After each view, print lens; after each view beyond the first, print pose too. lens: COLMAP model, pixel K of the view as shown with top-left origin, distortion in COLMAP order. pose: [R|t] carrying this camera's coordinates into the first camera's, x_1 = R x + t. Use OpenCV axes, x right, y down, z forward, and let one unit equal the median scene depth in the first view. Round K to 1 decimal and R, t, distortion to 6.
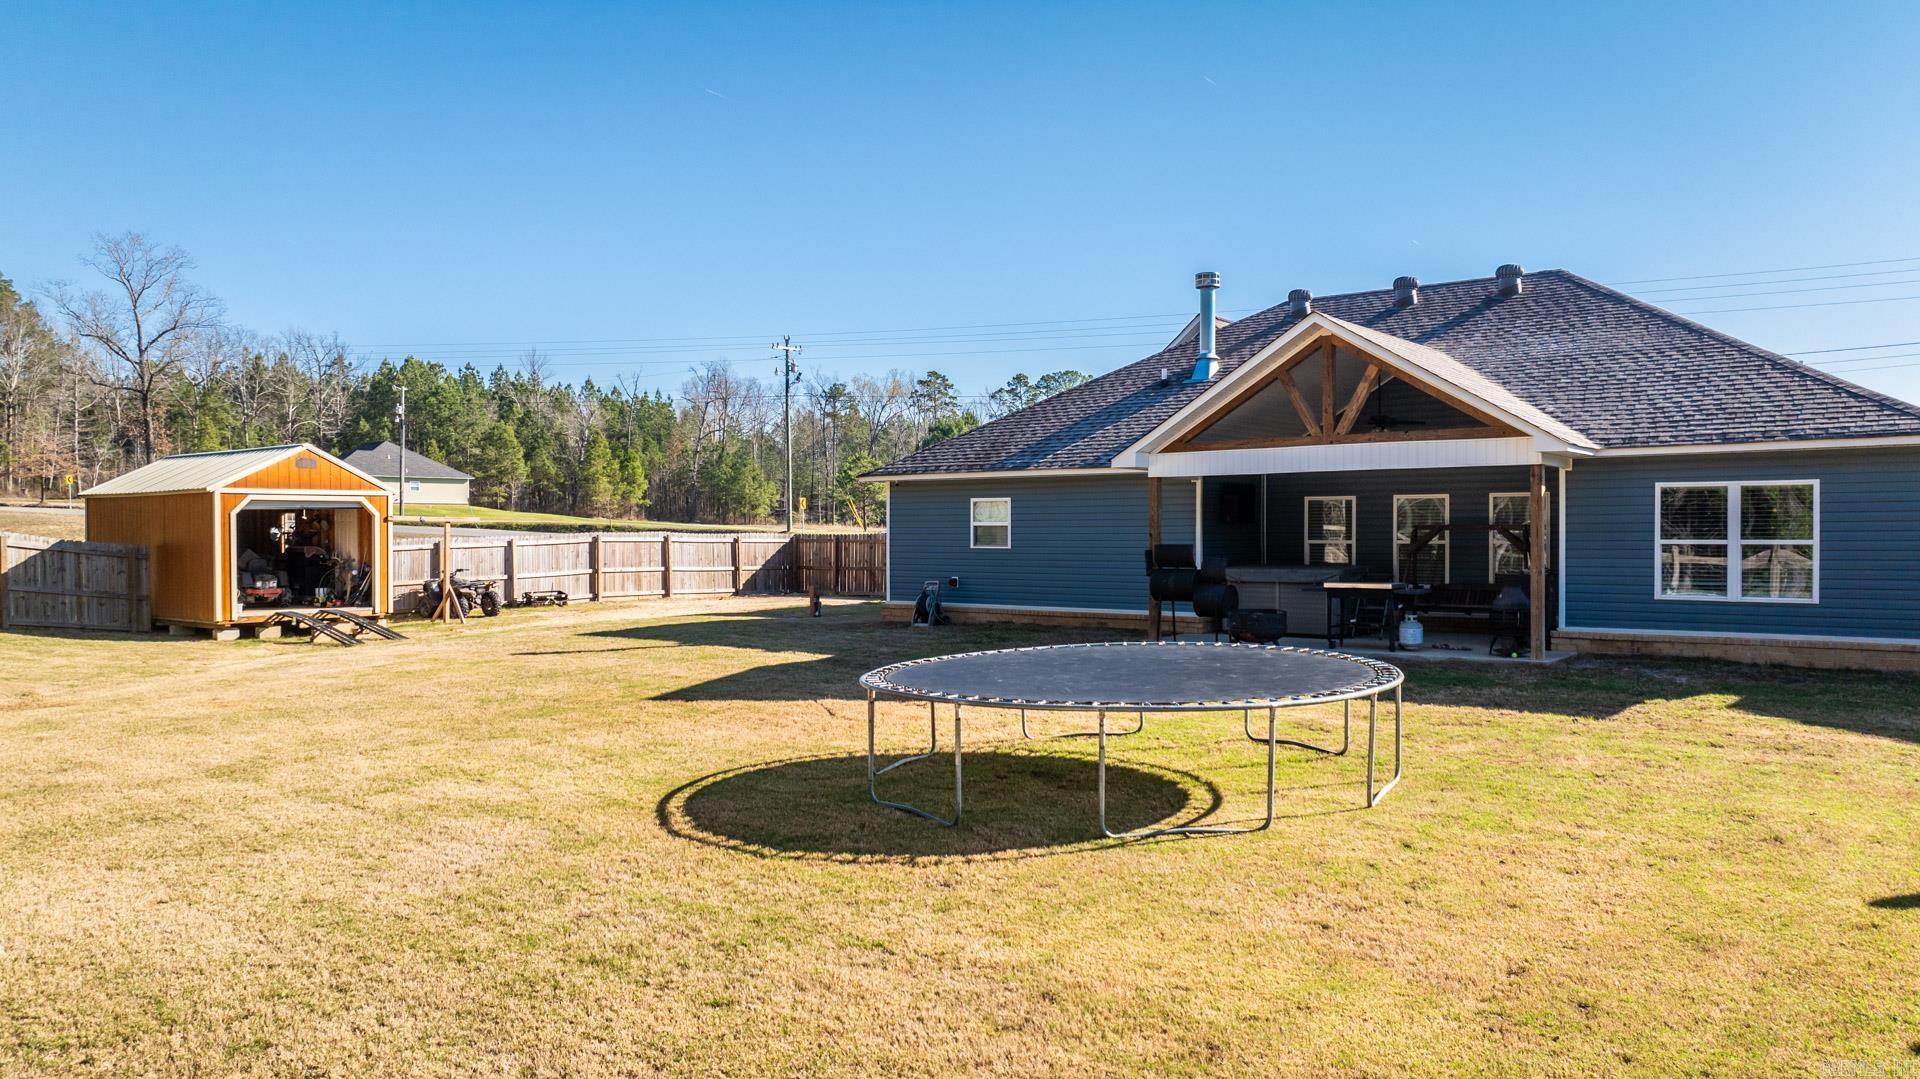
lens RADIAL K [[1351.0, 0, 960.0], [0, 1351.0, 539.5], [0, 0, 1]] dist [-0.007396, -0.002144]
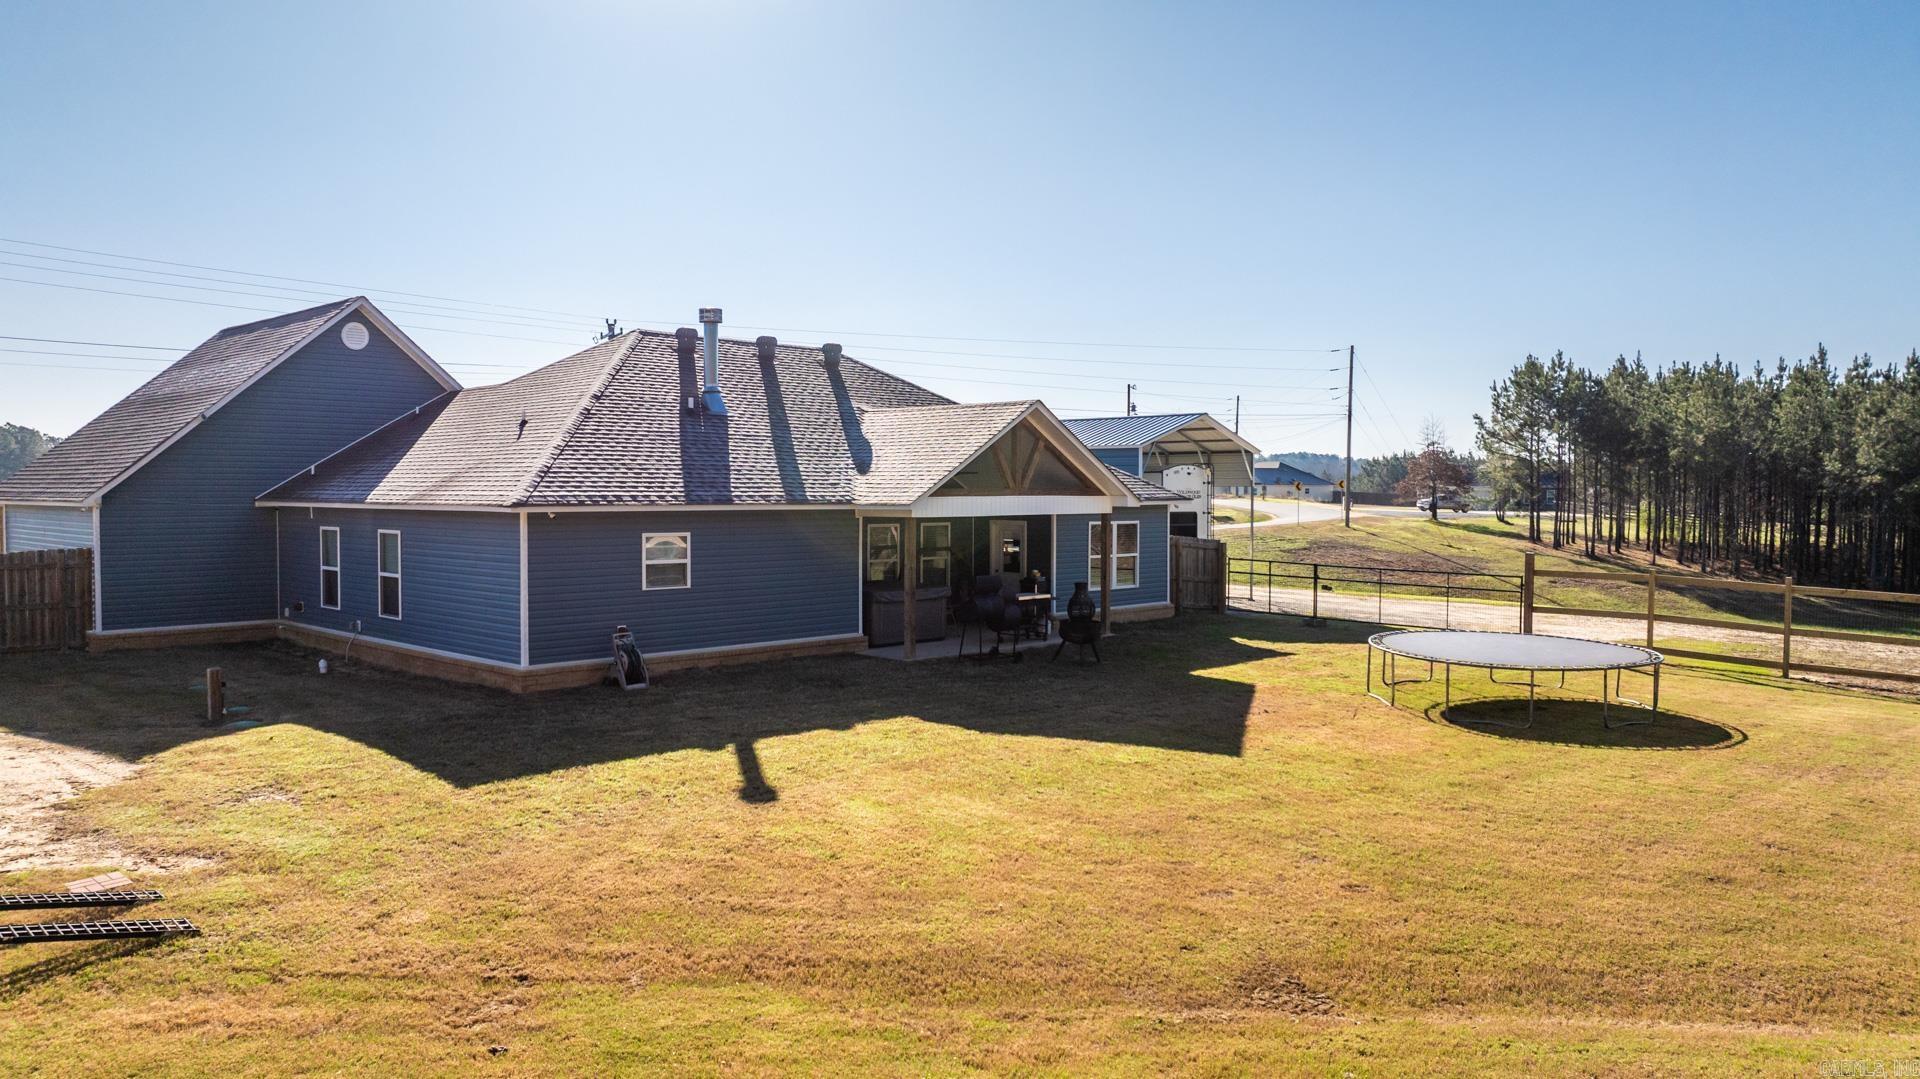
lens RADIAL K [[1351.0, 0, 960.0], [0, 1351.0, 539.5], [0, 0, 1]] dist [-0.007396, -0.002144]
pose [[0.100323, -0.033993, 0.994374, -1.102266], [0.001785, 0.999421, 0.033986, -0.073370], [-0.994953, -0.001635, 0.100326, 0.947092]]
